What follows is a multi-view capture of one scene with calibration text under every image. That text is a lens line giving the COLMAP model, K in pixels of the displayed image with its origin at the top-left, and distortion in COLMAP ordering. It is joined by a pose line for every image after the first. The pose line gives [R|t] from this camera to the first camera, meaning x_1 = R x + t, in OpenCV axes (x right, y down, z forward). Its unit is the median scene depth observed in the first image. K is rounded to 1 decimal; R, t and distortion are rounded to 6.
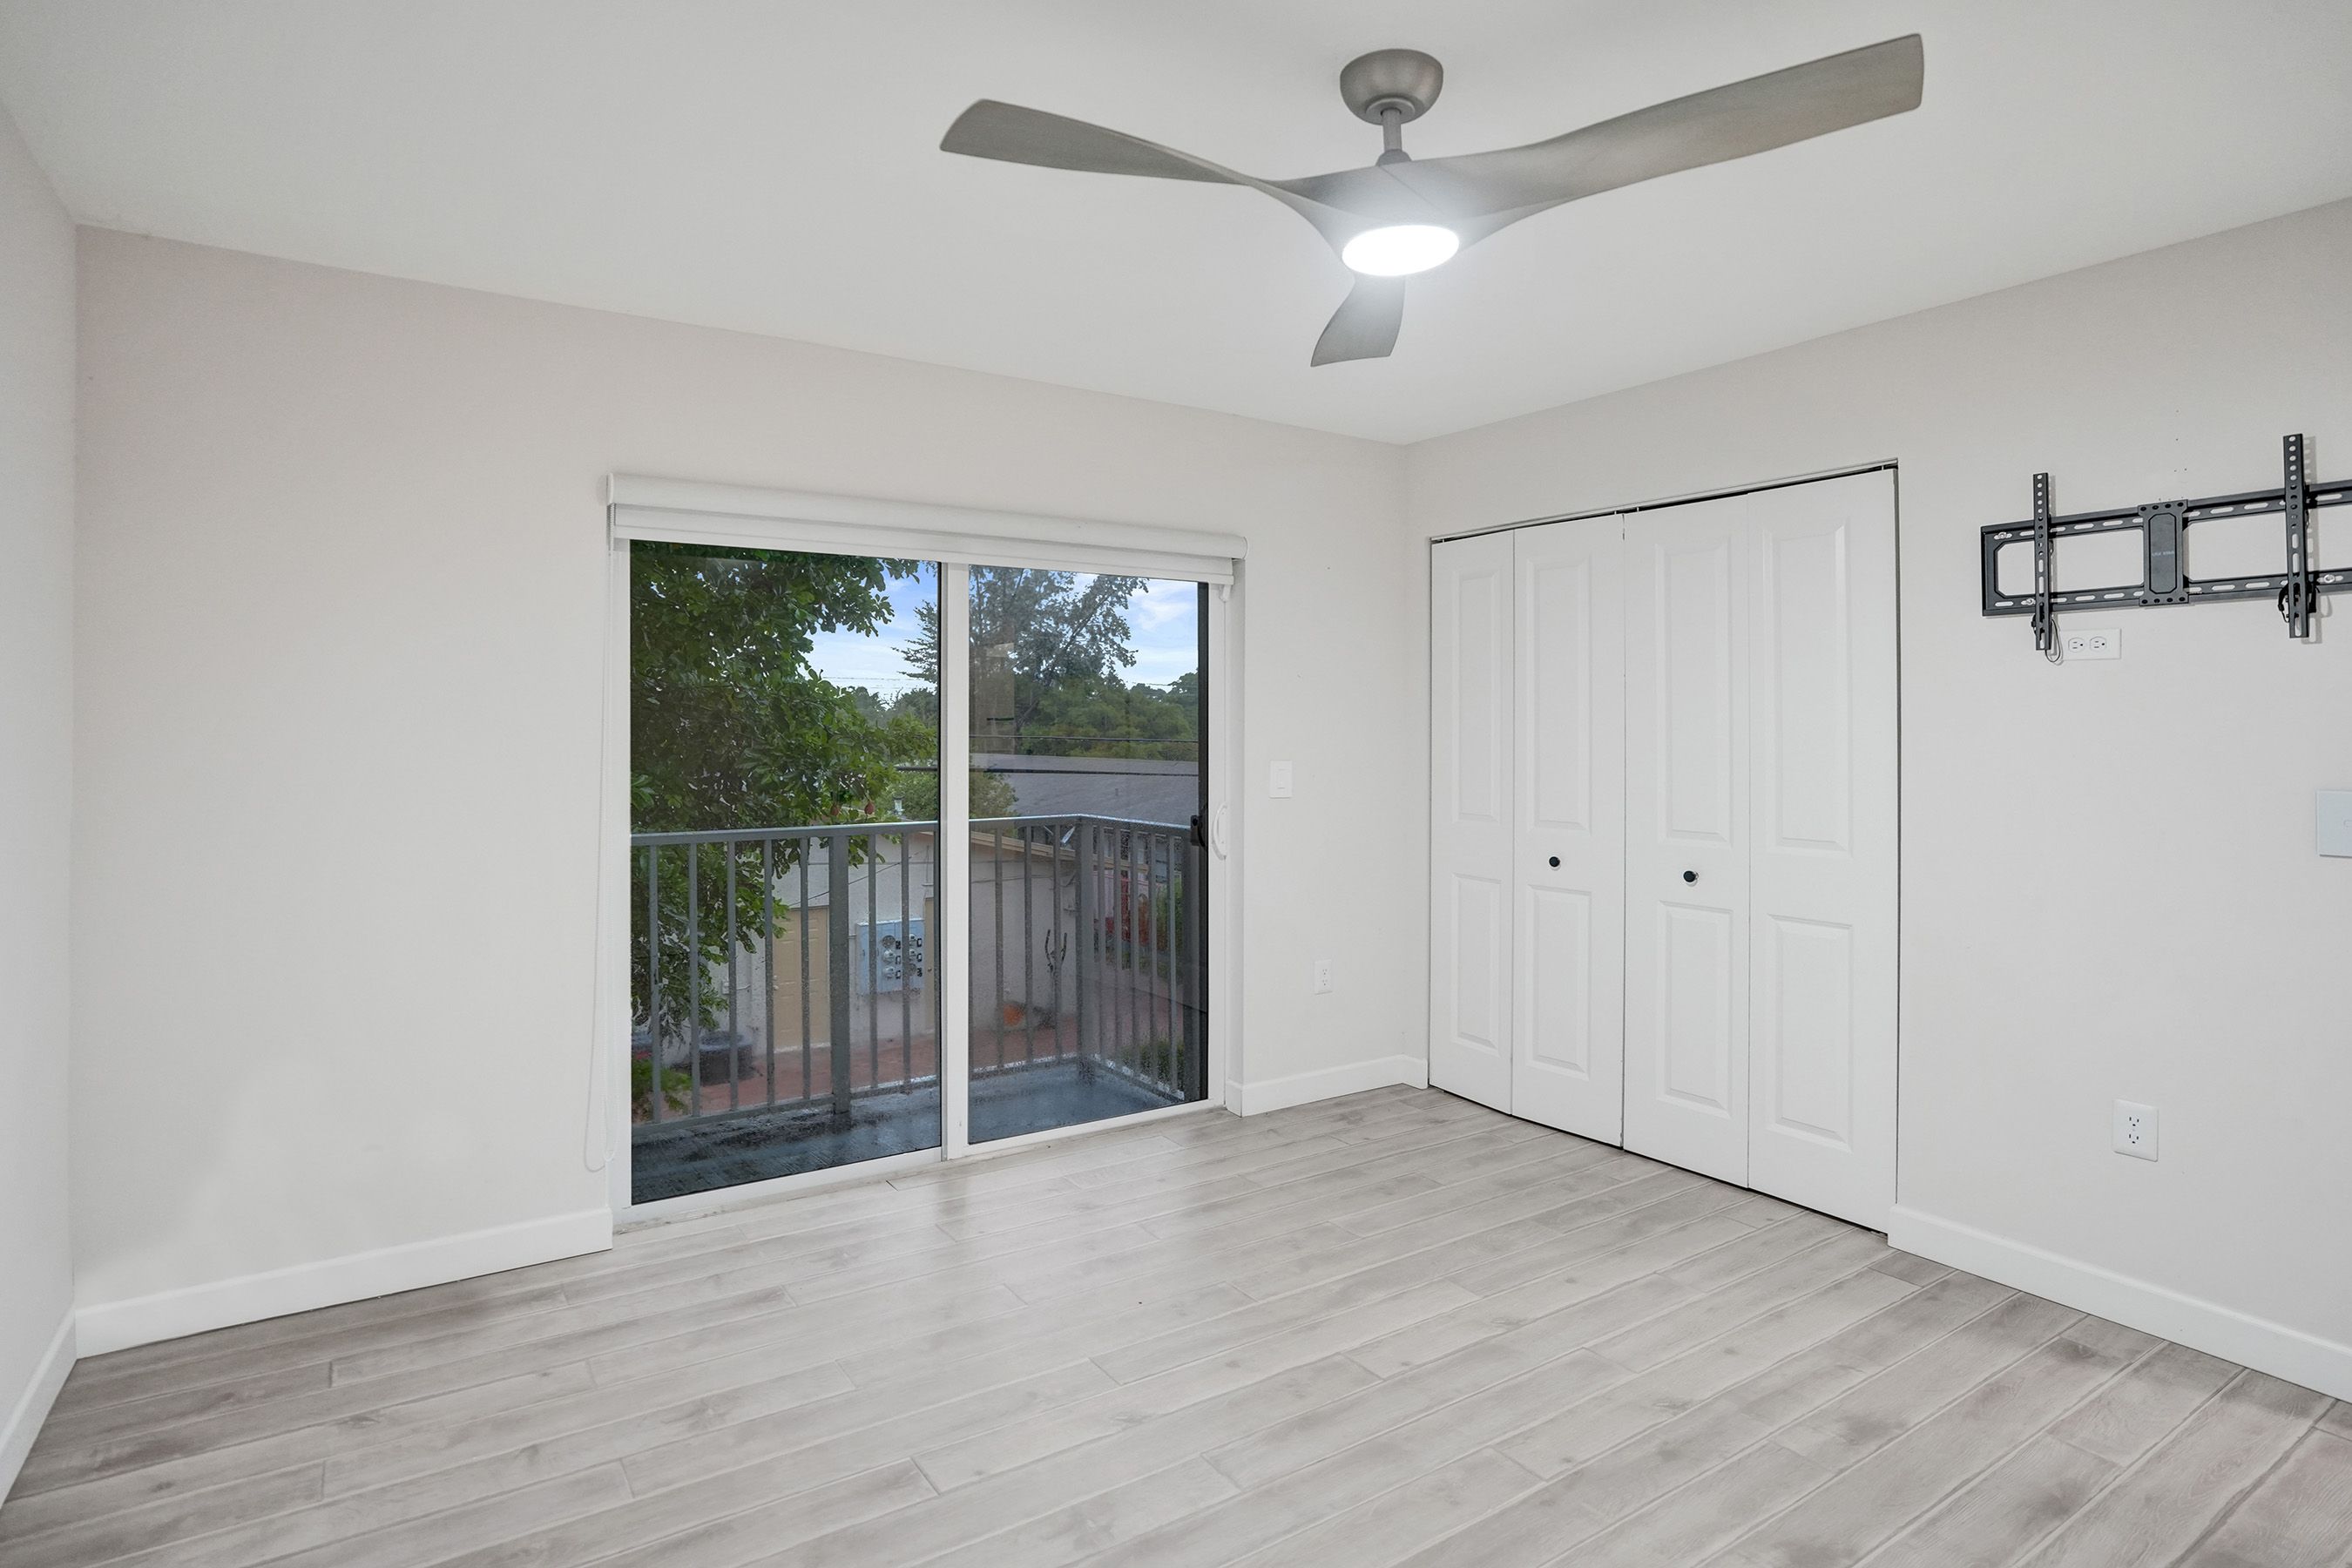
lens RADIAL K [[1253.5, 0, 1180.5], [0, 1253.5, 787.7], [0, 0, 1]] dist [-0.002909, 0.000183]
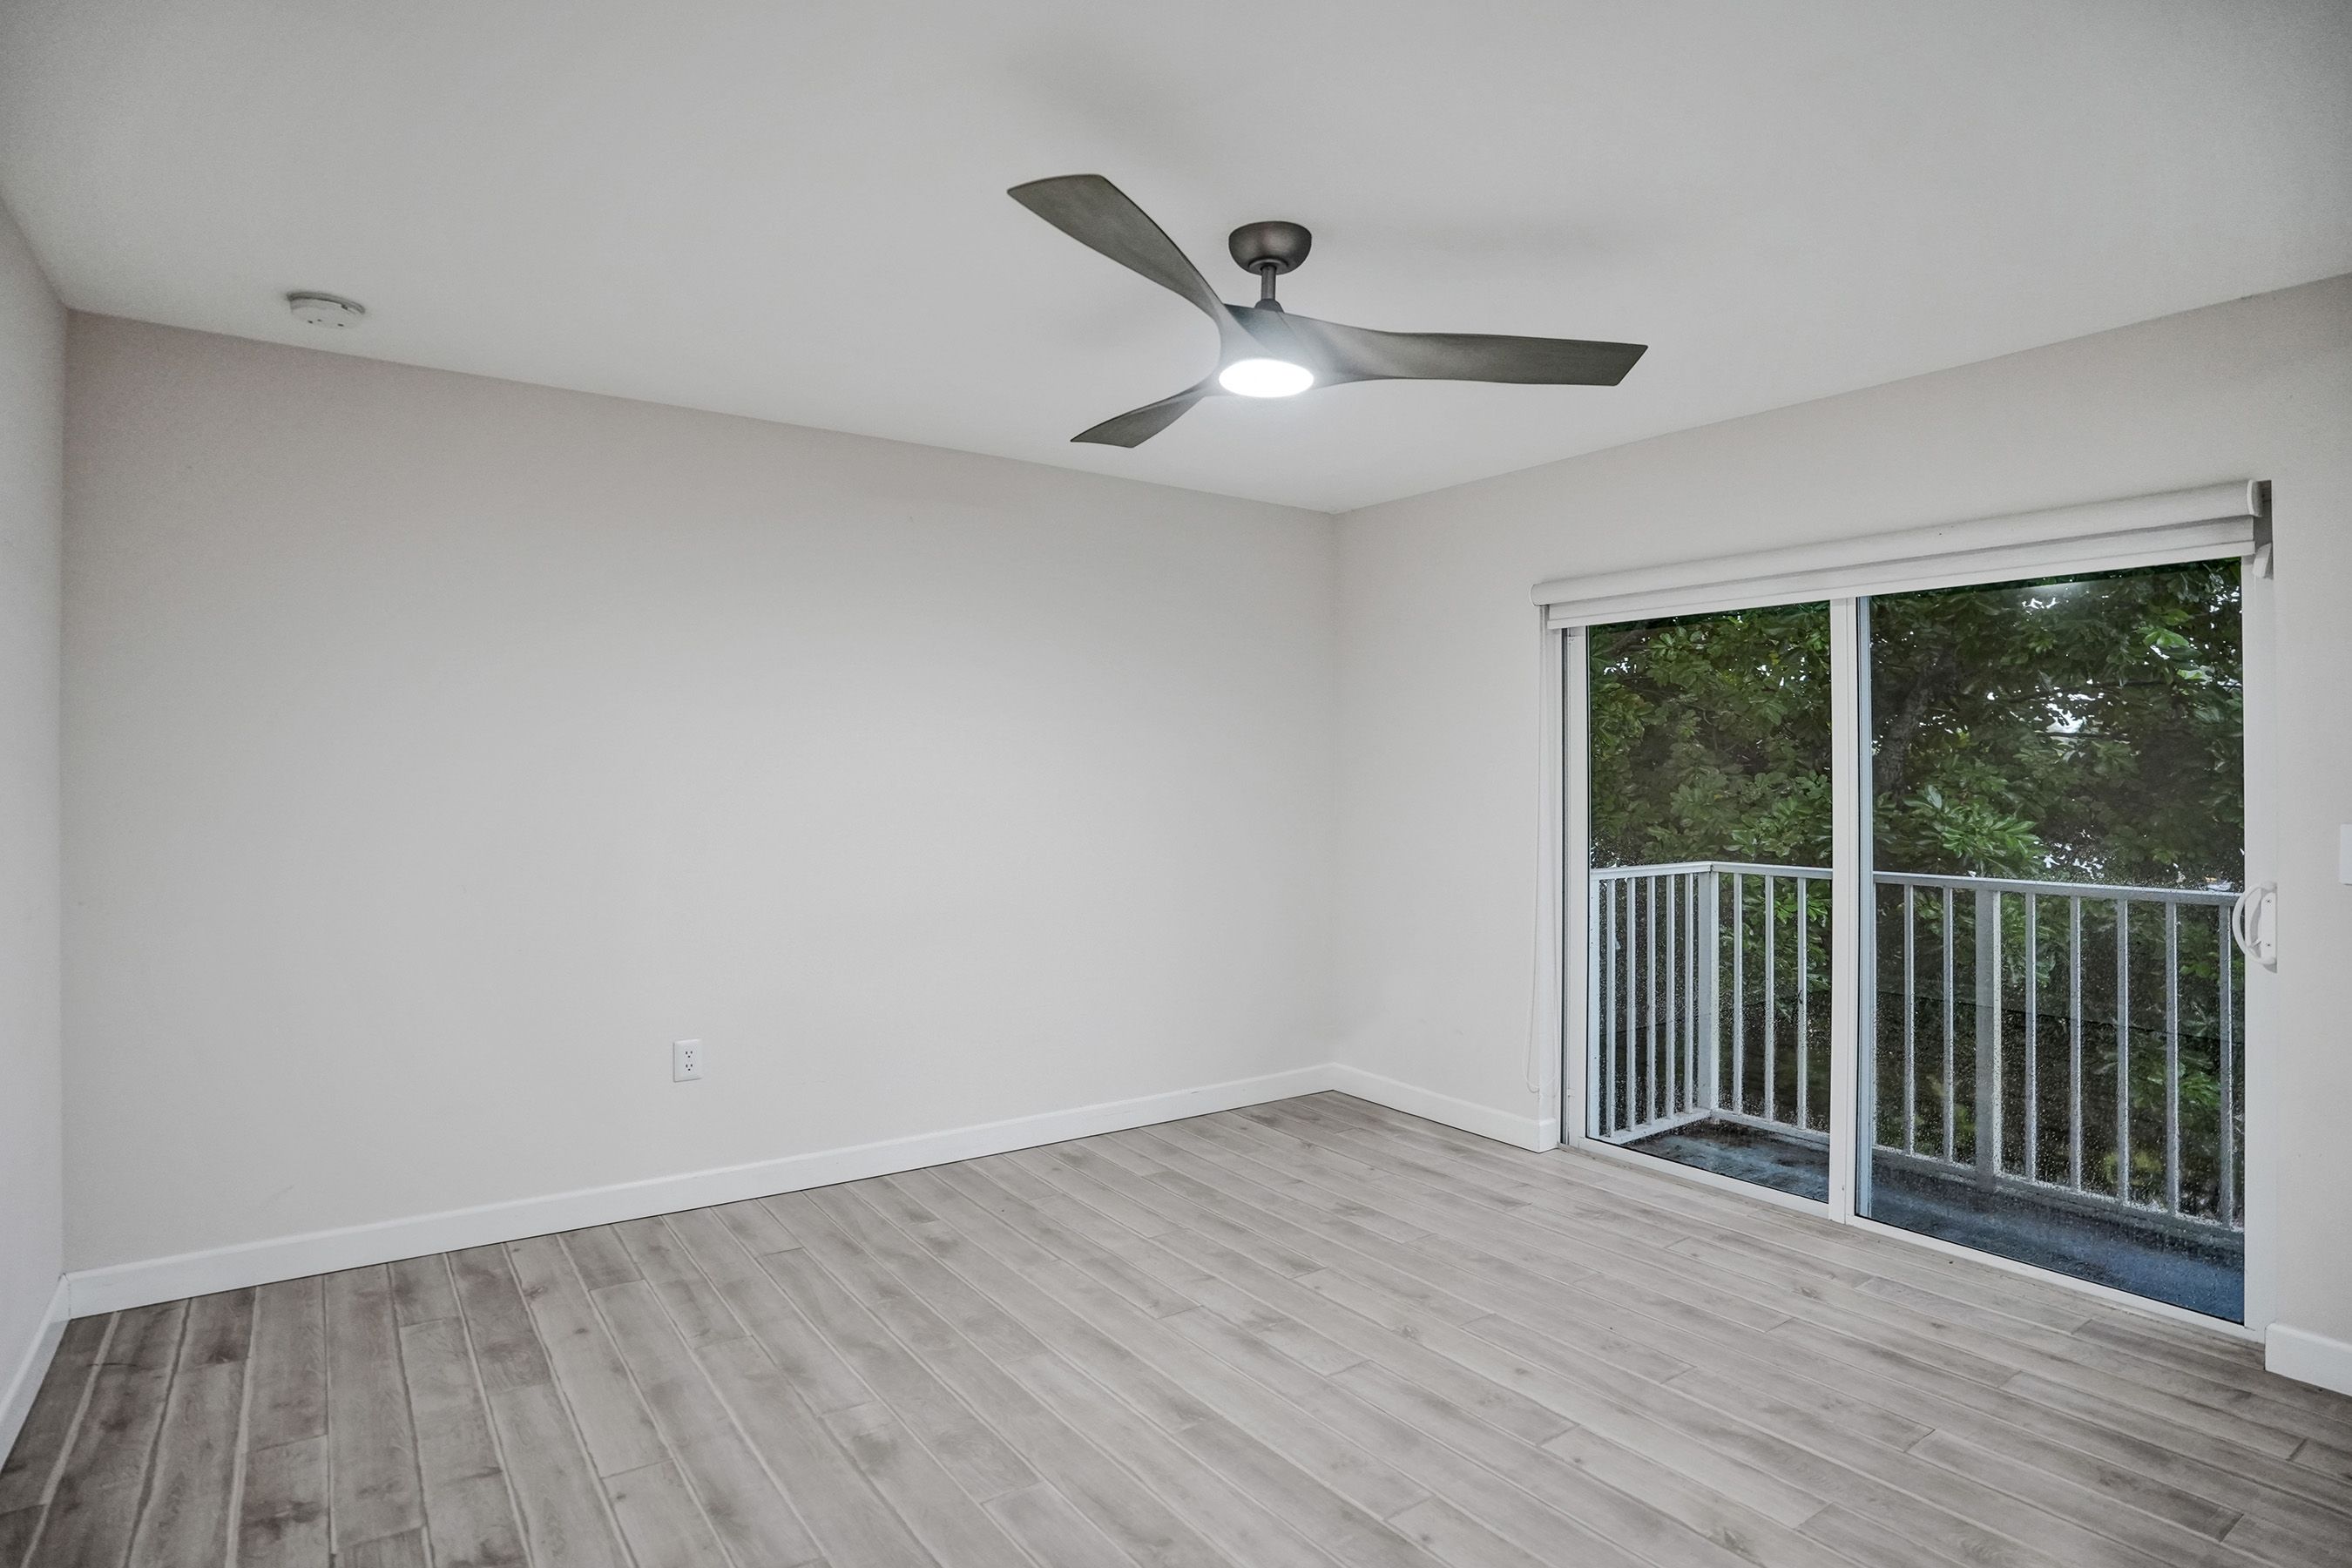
lens RADIAL K [[1253.5, 0, 1180.5], [0, 1253.5, 787.7], [0, 0, 1]] dist [-0.002909, 0.000183]
pose [[0.040958, 0.005199, -0.999147, 1.032293], [-0.054194, 0.998526, 0.002974, -0.009864], [0.997690, 0.054026, 0.041180, 0.630611]]
